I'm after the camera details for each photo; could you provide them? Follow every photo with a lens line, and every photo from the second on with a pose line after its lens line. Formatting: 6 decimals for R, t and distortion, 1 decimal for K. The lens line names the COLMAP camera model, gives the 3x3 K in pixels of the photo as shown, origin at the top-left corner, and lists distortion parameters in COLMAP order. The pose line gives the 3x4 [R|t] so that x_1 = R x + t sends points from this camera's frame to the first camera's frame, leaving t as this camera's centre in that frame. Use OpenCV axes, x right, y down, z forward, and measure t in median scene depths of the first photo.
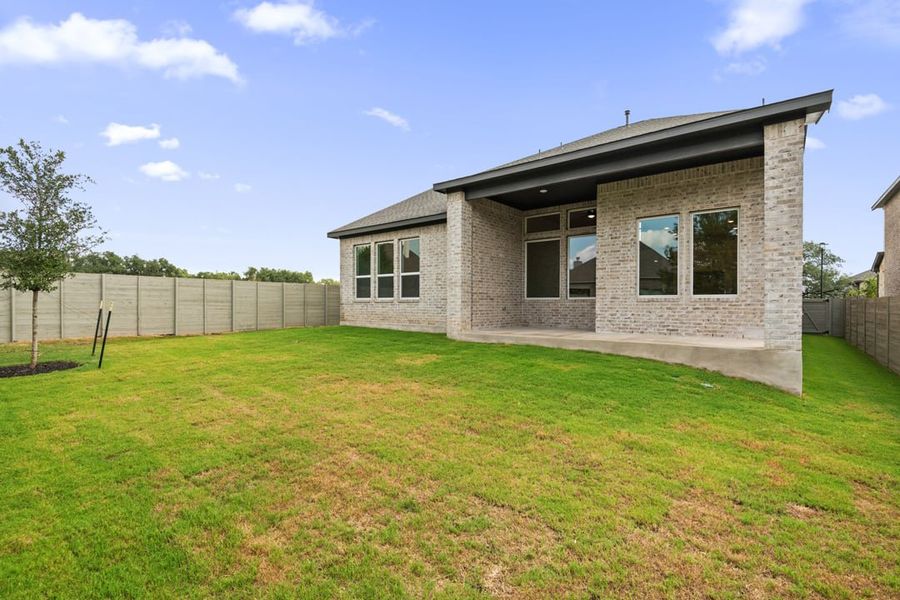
lens RADIAL K [[416.7, 0, 450.0], [0, 416.7, 300.0], [0, 0, 1]] dist [0.001669, -0.004927]
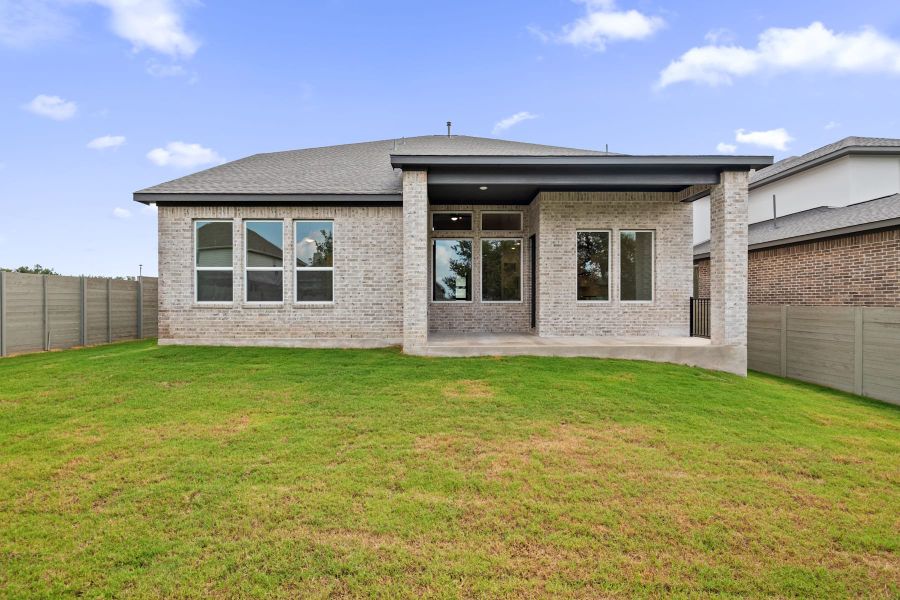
lens RADIAL K [[408.5, 0, 450.6], [0, 408.5, 301.5], [0, 0, 1]] dist [0.000900, -0.005268]
pose [[0.771266, -0.003592, 0.636503, -0.374709], [-0.004177, 0.999934, 0.010704, -0.014839], [-0.636500, -0.010914, 0.771200, 0.306394]]
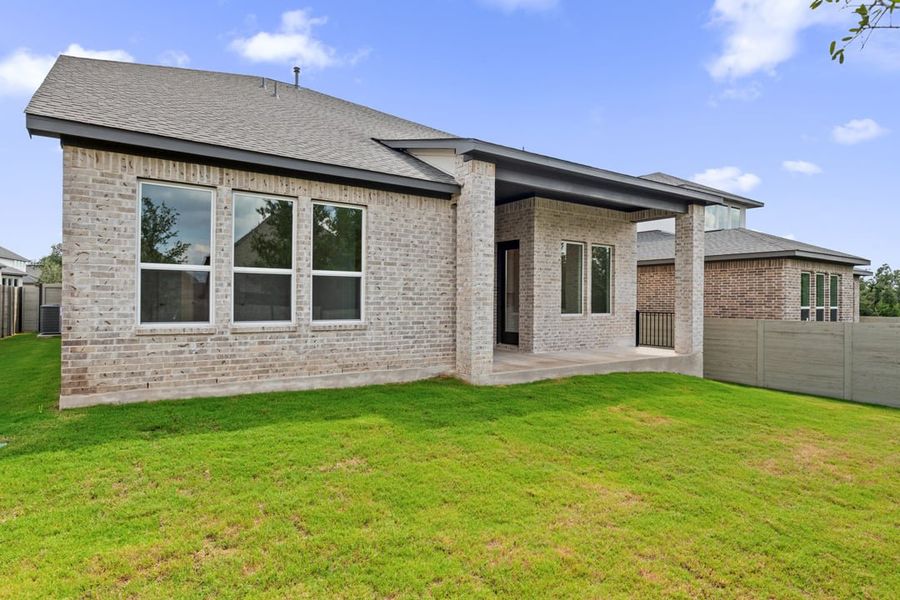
lens RADIAL K [[508.7, 0, 450.0], [0, 508.7, 300.0], [0, 0, 1]] dist [-0.002811, -0.001101]
pose [[0.281384, 0.001398, 0.959594, -0.664702], [-0.016860, 0.999852, 0.003487, -0.036094], [-0.959447, -0.017160, 0.281366, 0.712335]]
